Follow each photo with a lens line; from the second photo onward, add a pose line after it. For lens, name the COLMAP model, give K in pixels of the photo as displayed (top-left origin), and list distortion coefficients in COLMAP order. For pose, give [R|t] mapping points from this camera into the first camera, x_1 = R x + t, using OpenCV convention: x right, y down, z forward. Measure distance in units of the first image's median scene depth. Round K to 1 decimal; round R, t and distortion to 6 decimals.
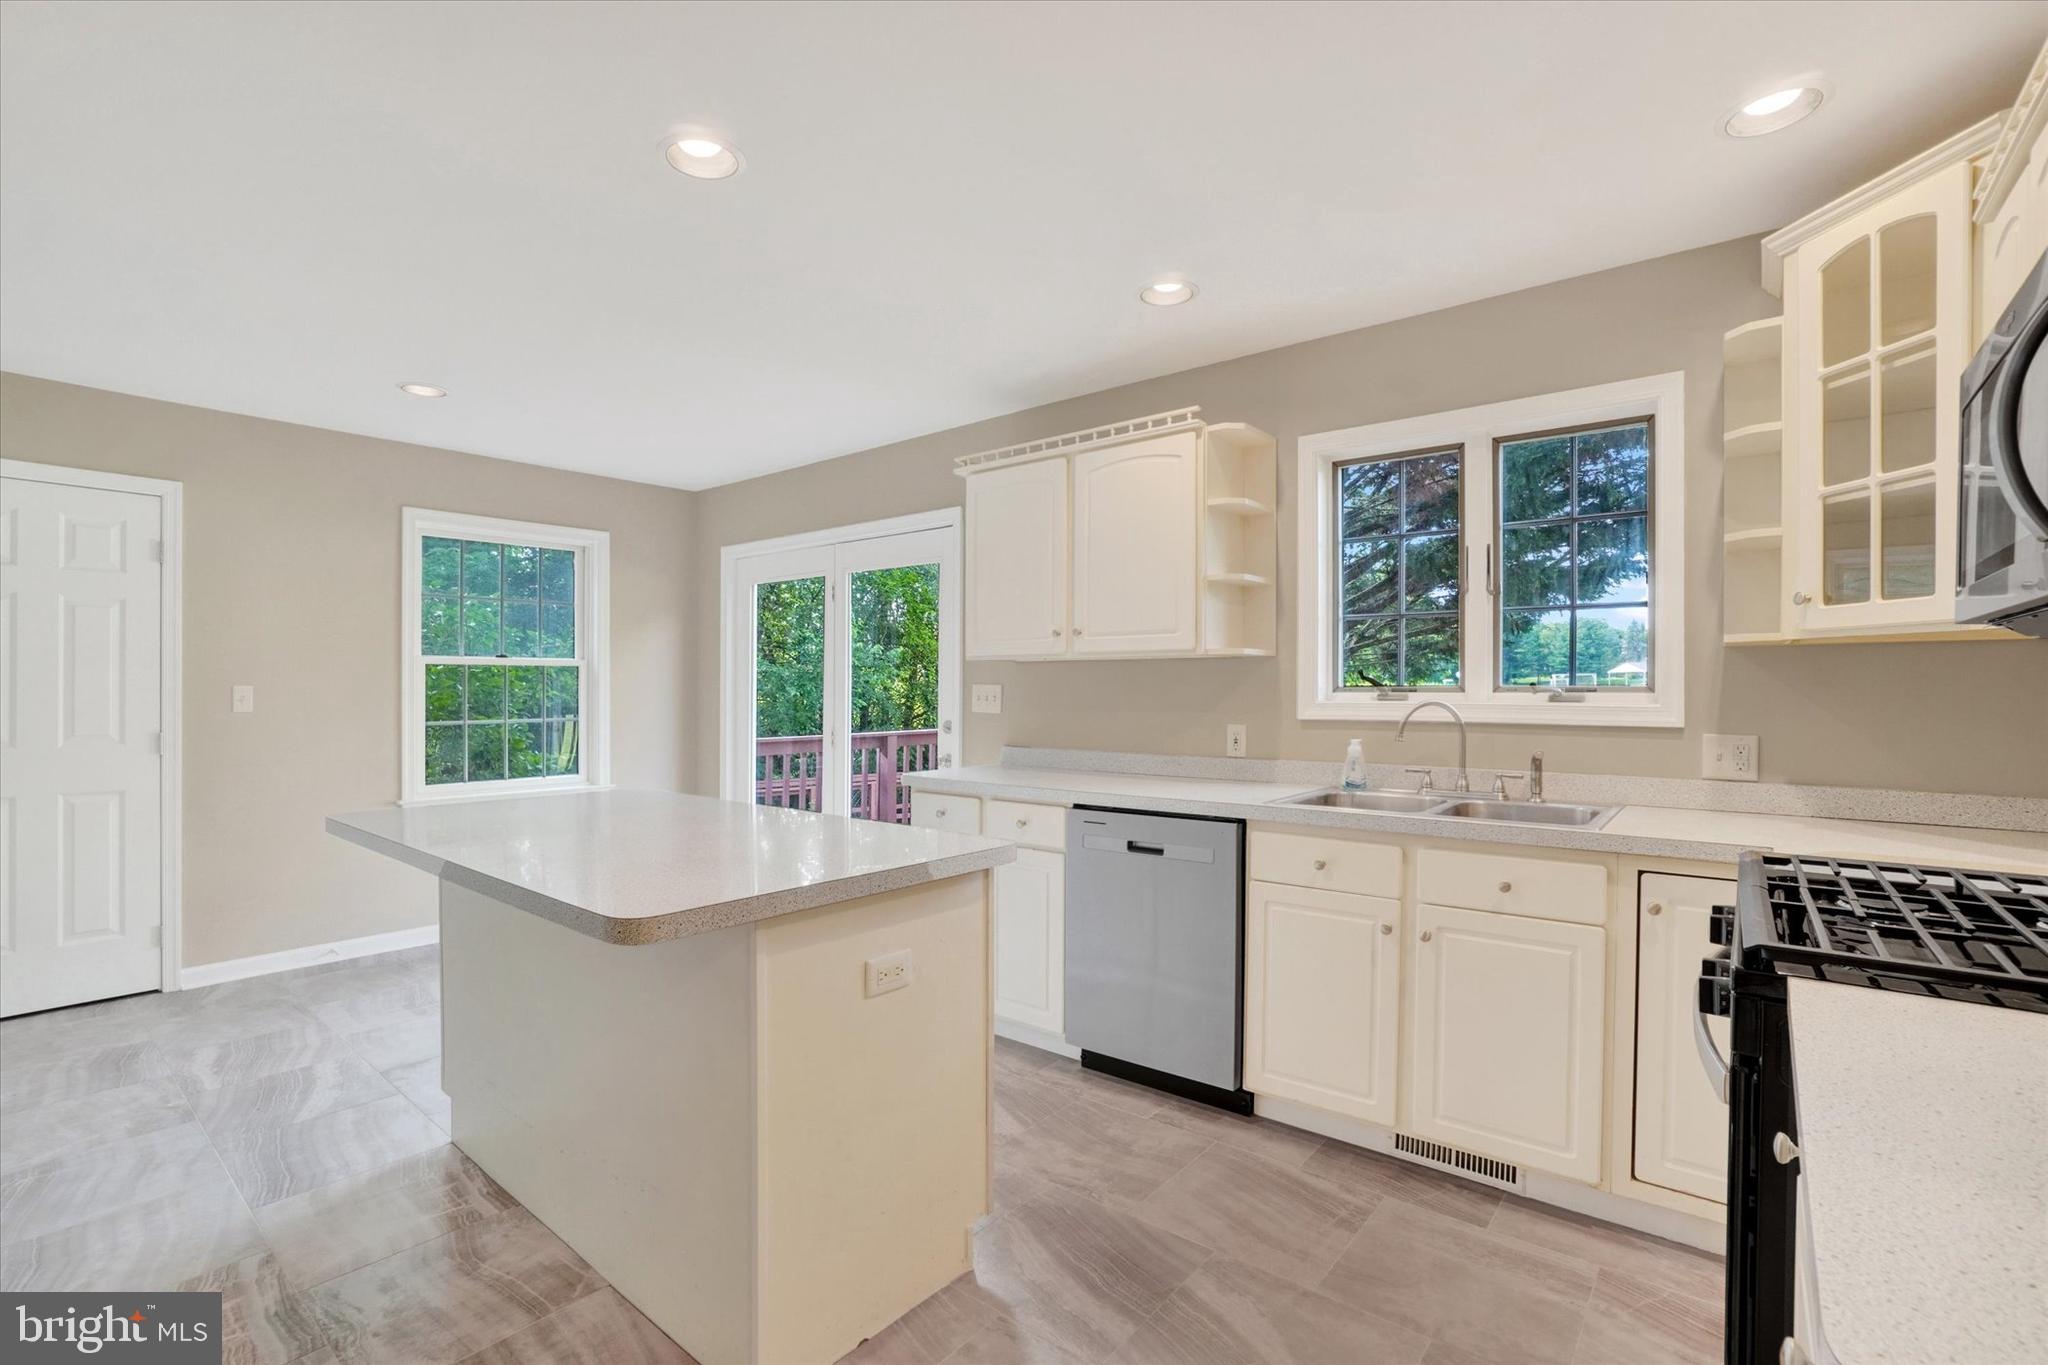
lens RADIAL K [[908.5, 0, 1005.9], [0, 908.5, 684.9], [0, 0, 1]] dist [-0.046558, 0.022075]
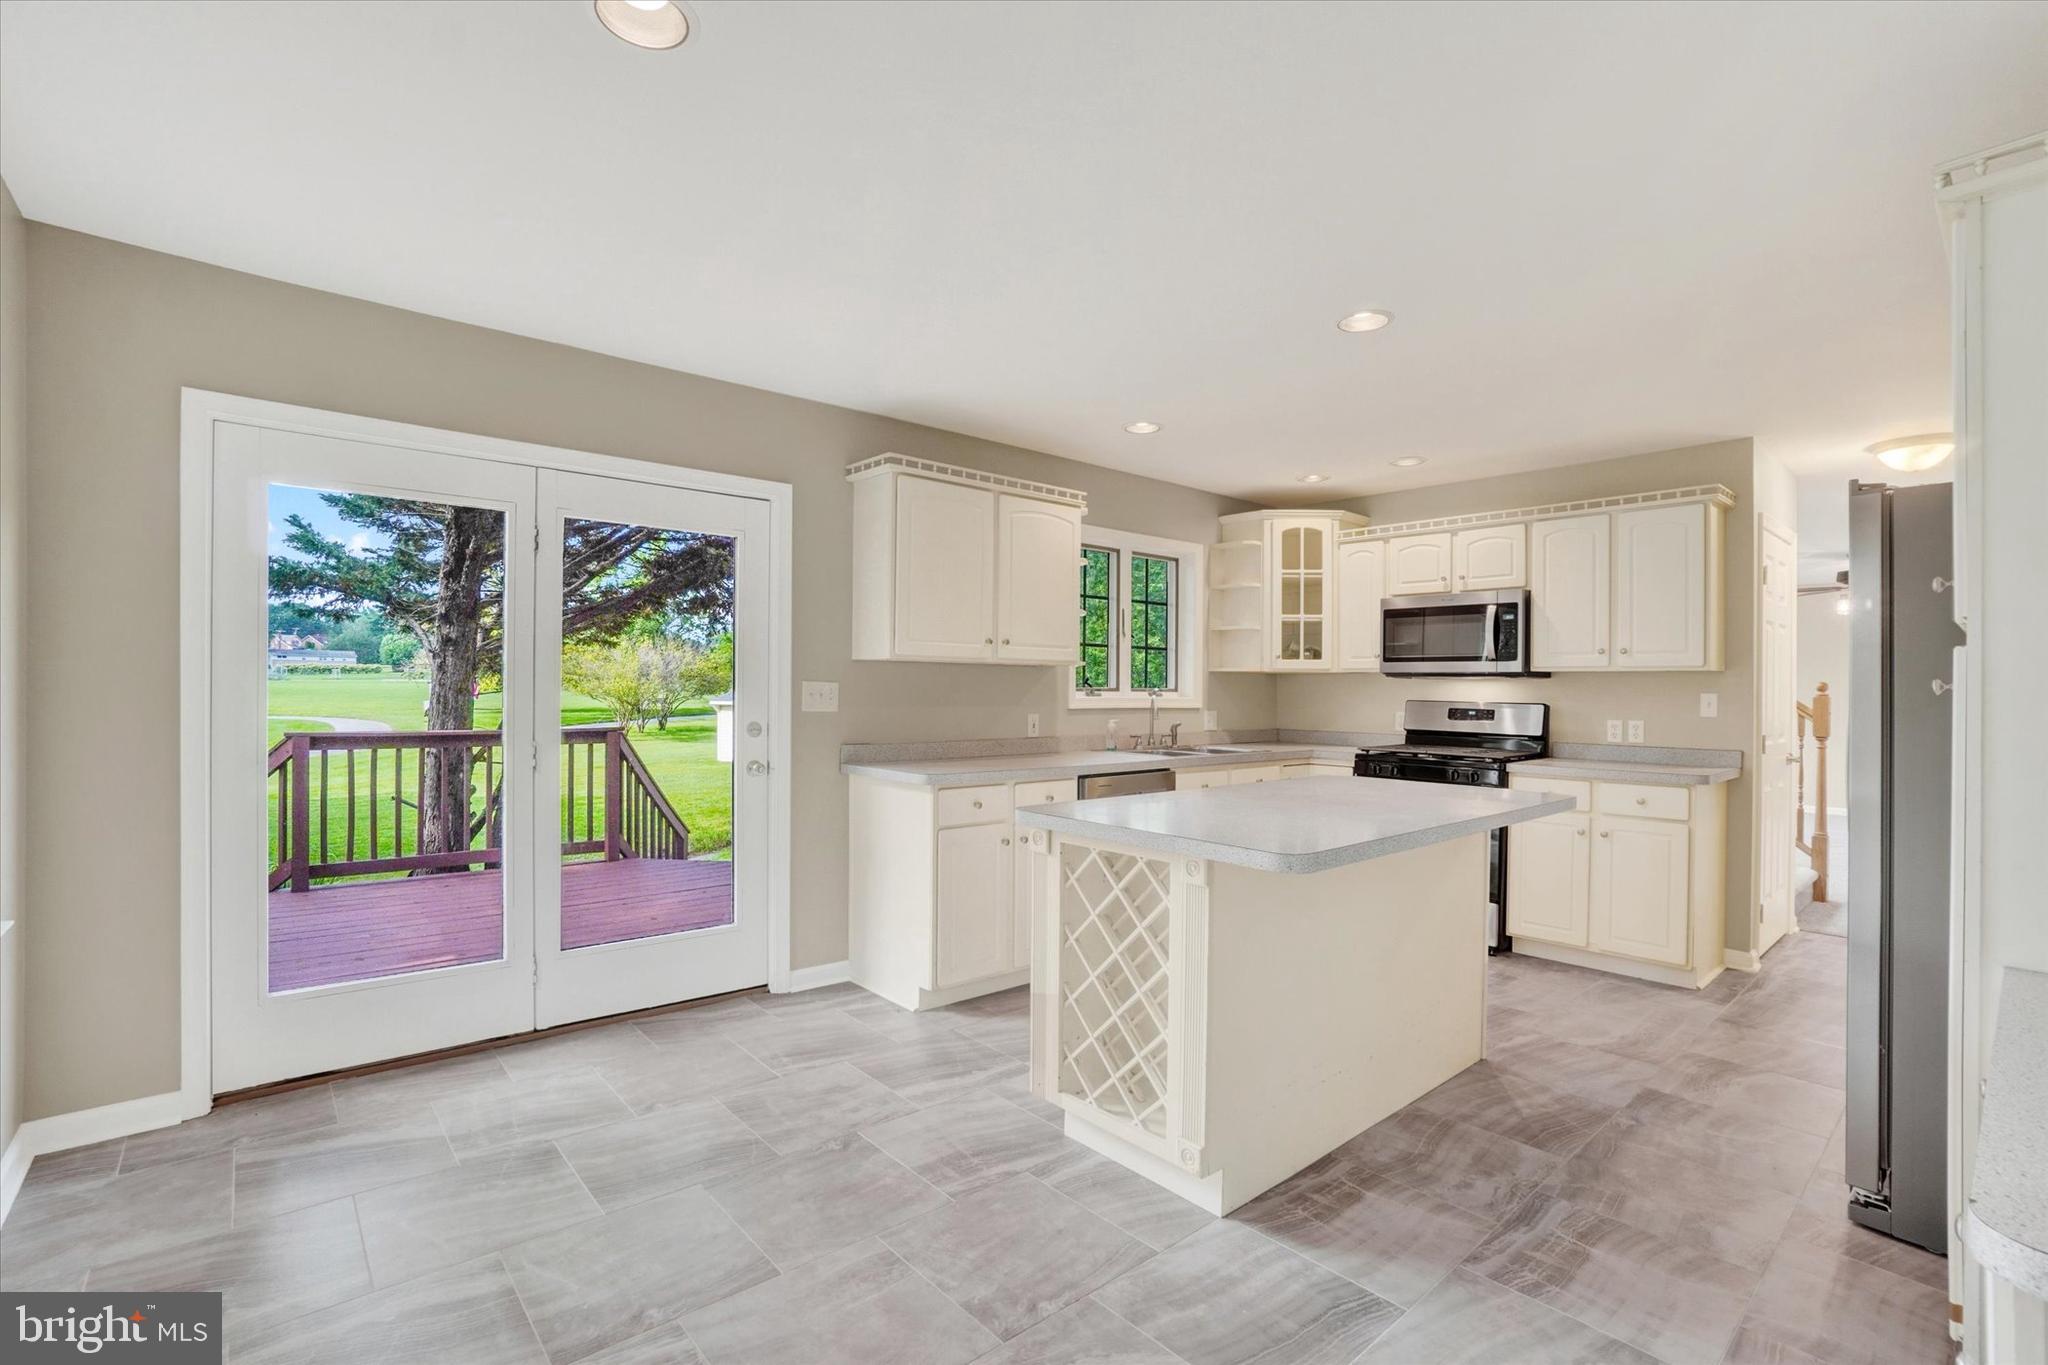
lens RADIAL K [[908.5, 0, 1005.9], [0, 908.5, 684.9], [0, 0, 1]] dist [-0.046558, 0.022075]
pose [[0.171712, 0.014483, 0.985041, -1.458480], [-0.002055, 0.999895, -0.014343, 0.021935], [-0.985145, 0.000438, 0.171724, 1.029074]]
